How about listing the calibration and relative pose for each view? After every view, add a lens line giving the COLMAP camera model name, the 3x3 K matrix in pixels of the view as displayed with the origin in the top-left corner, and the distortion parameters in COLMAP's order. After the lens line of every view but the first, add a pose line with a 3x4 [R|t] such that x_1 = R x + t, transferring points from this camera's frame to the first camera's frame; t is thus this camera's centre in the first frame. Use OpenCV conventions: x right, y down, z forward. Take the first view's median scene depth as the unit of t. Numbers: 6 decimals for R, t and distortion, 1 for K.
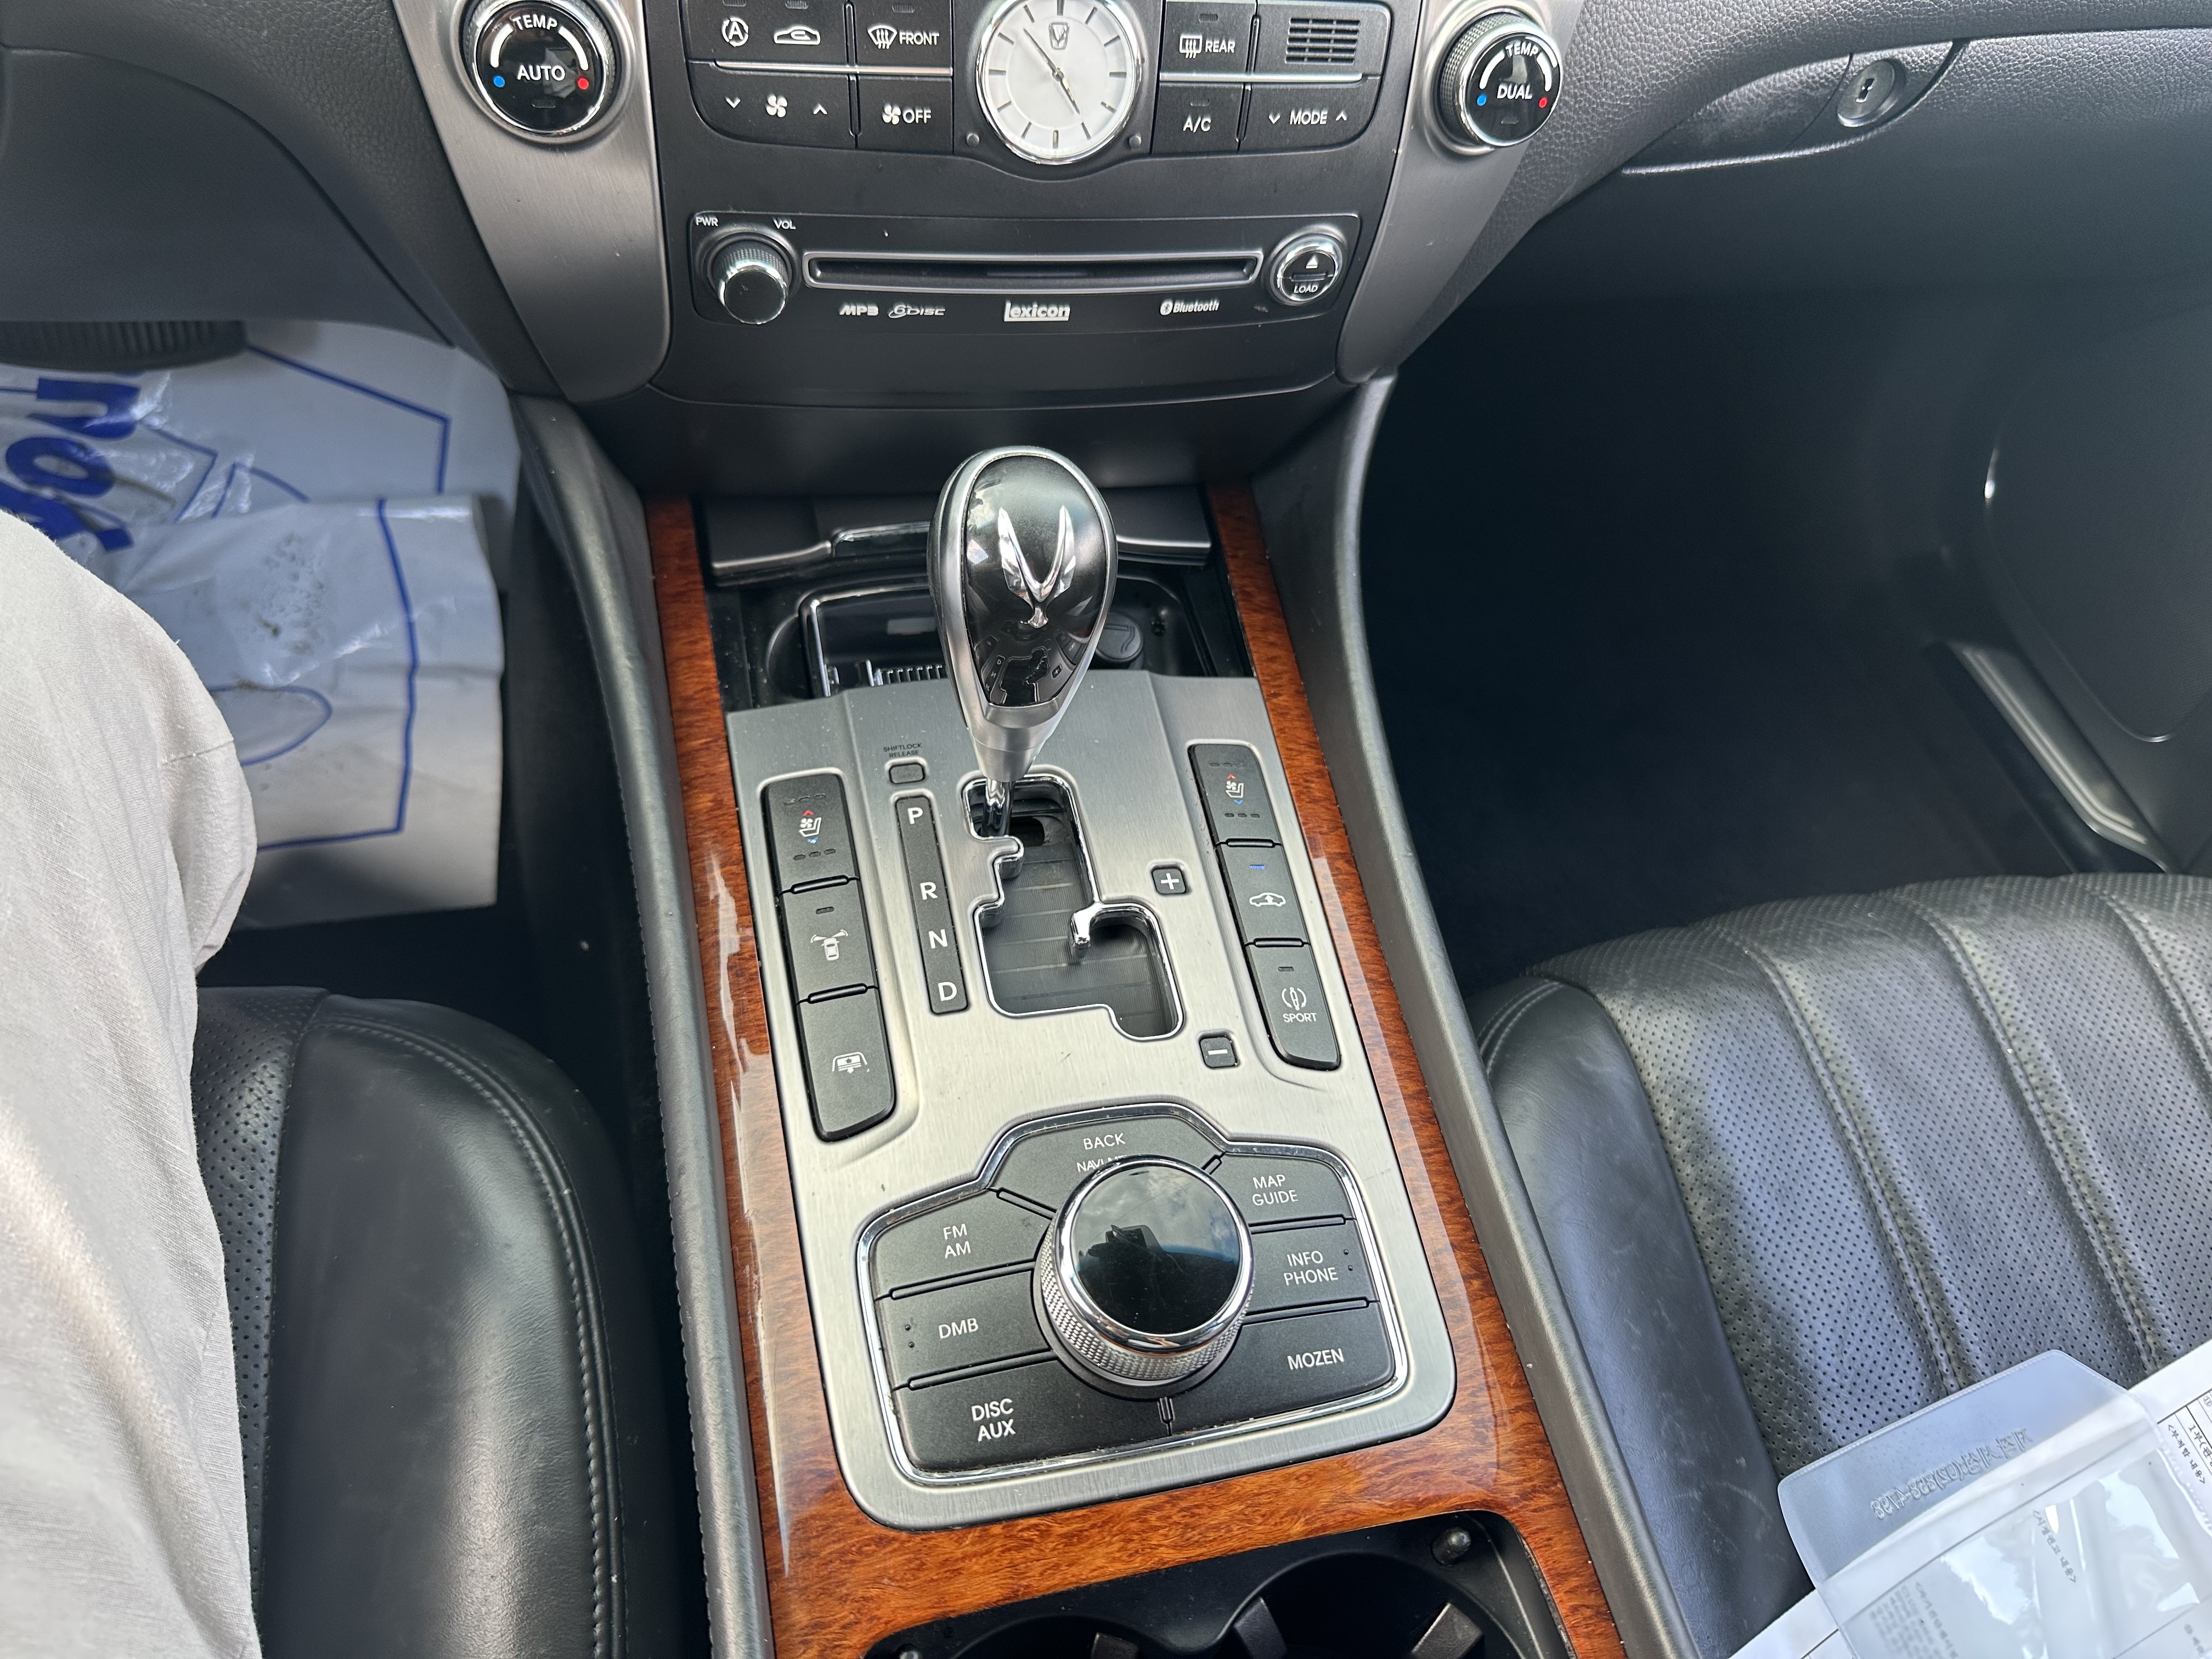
lens RADIAL K [[1703.4, 0, 1050.1], [0, 1703.4, 787.9], [0, 0, 1]] dist [0.064222, -0.068019]
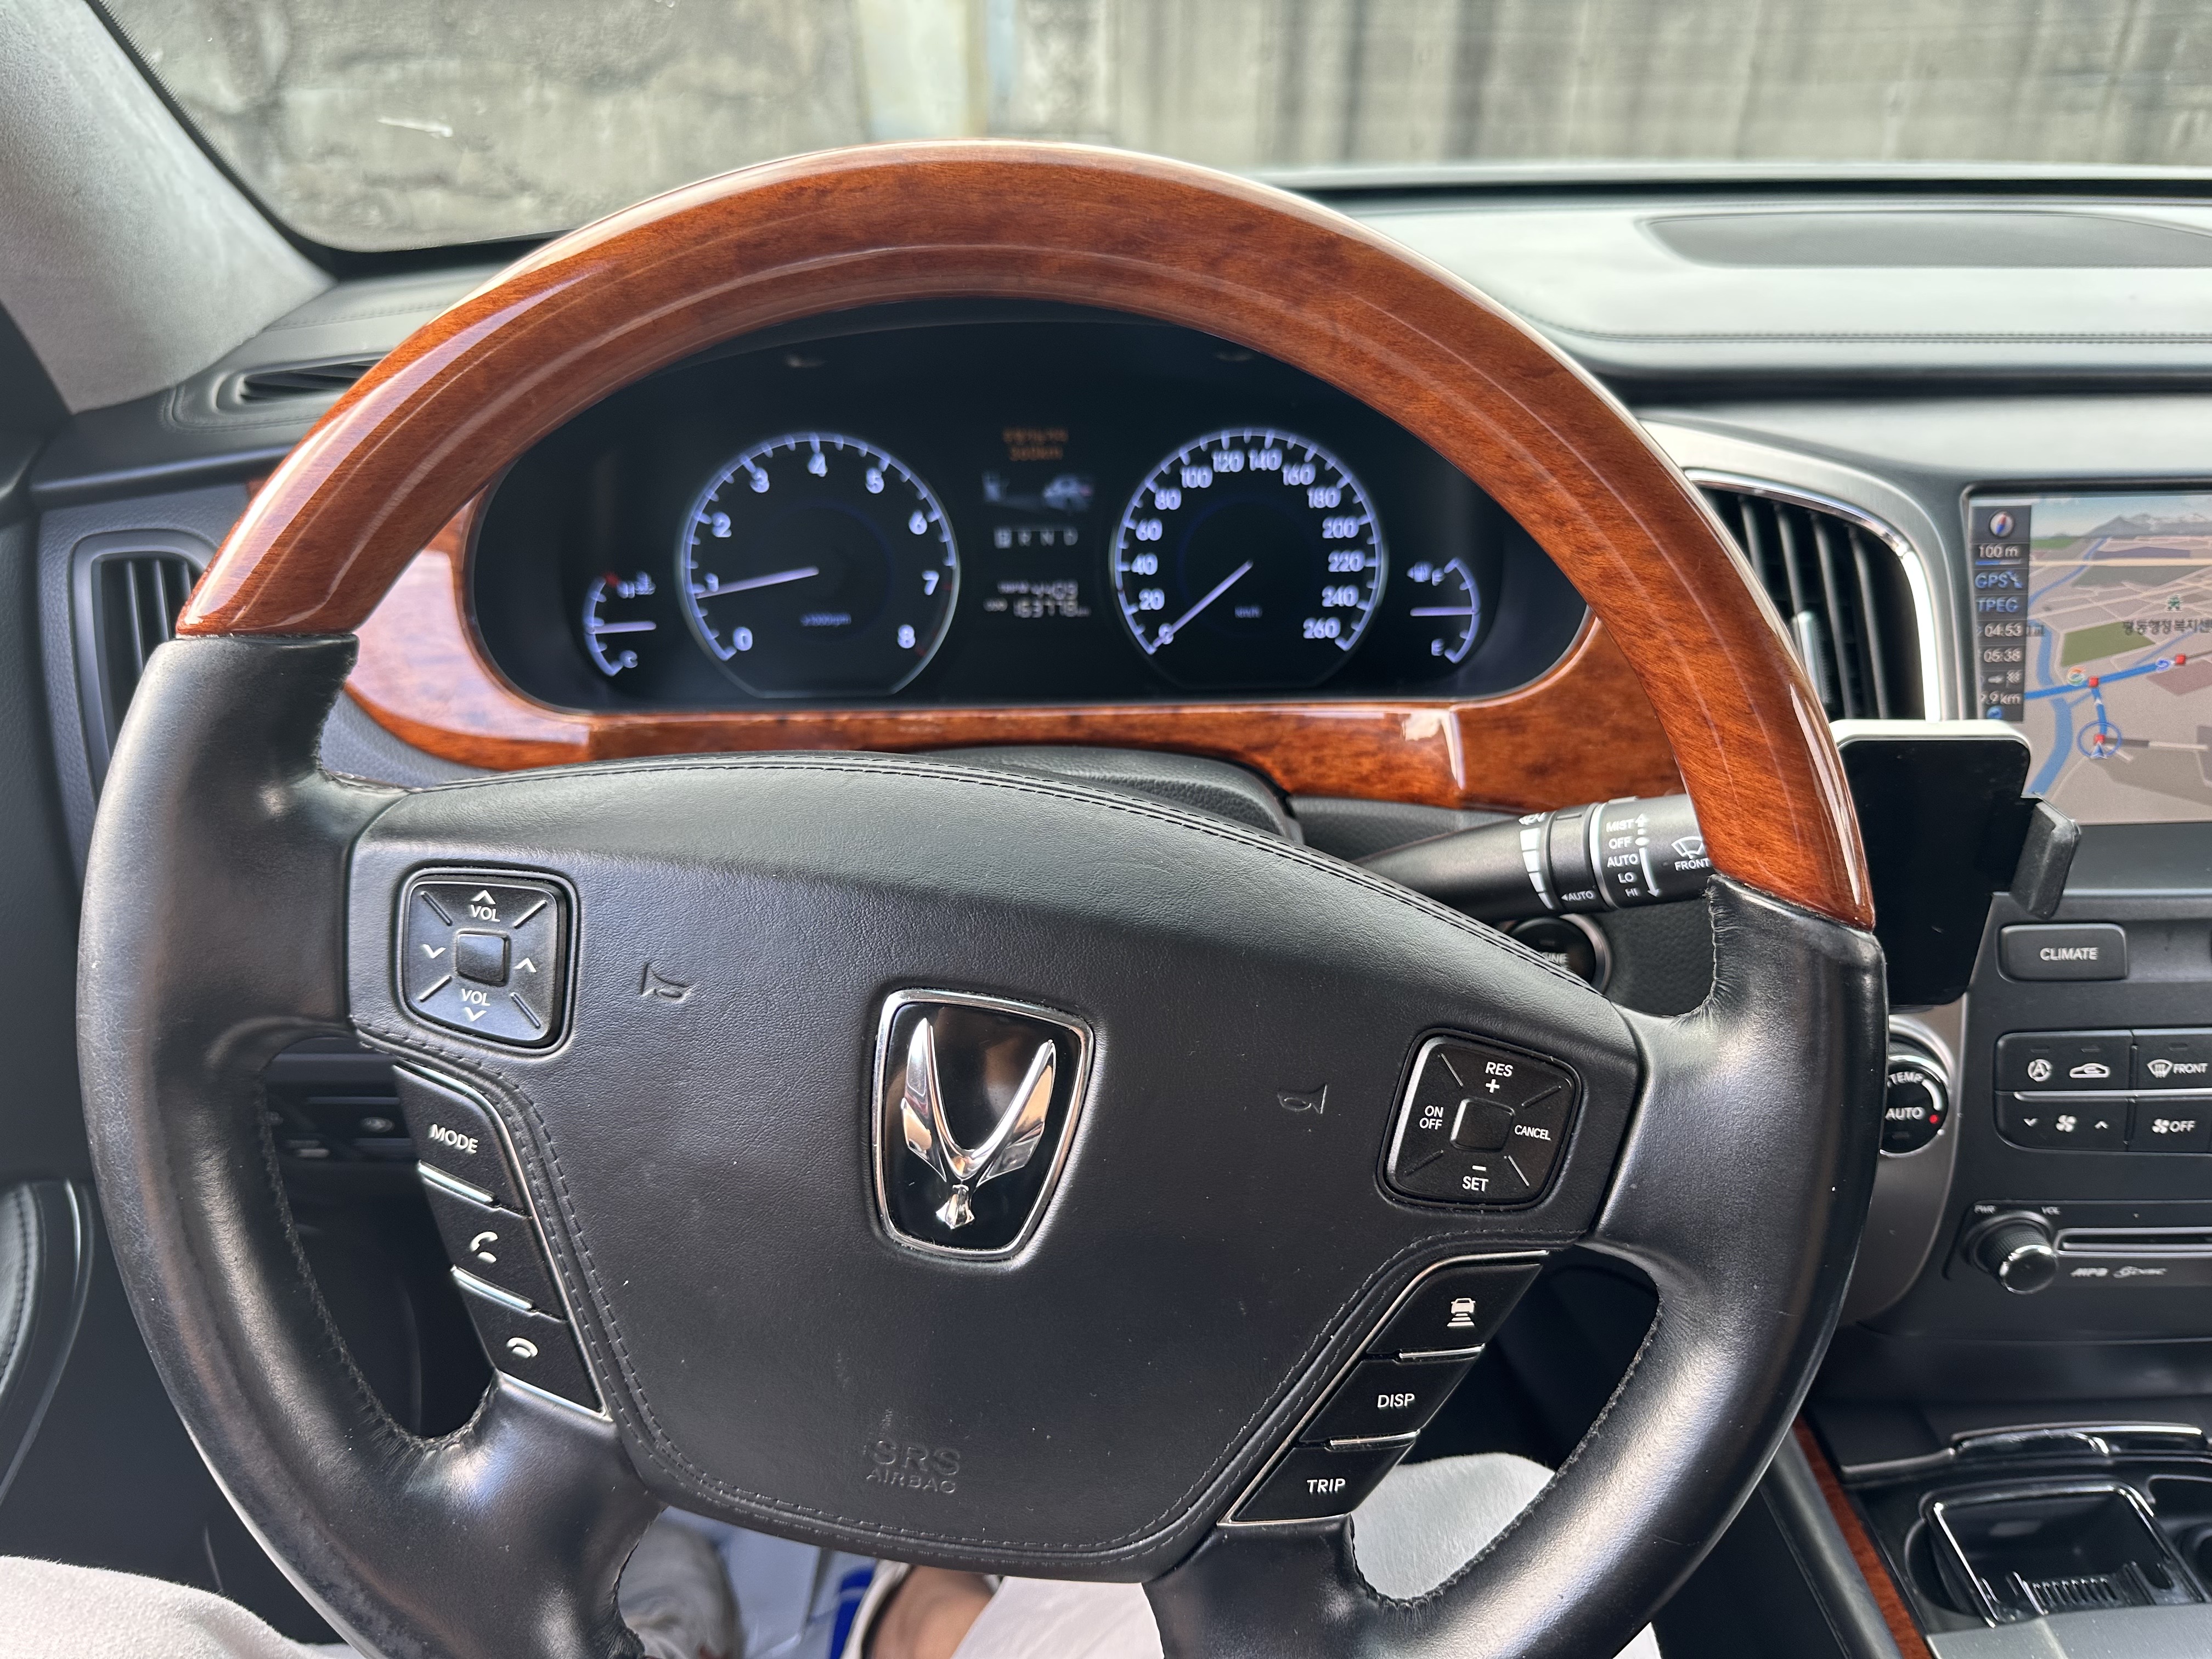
lens RADIAL K [[1686.3, 0, 1060.1], [0, 1686.3, 790.0], [0, 0, 1]] dist [-0.000945, 0.005474]
pose [[0.965798, -0.032958, -0.257194, -0.378547], [-0.070609, 0.920977, -0.383165, -0.078914], [0.249498, 0.388220, 0.887150, -0.223593]]
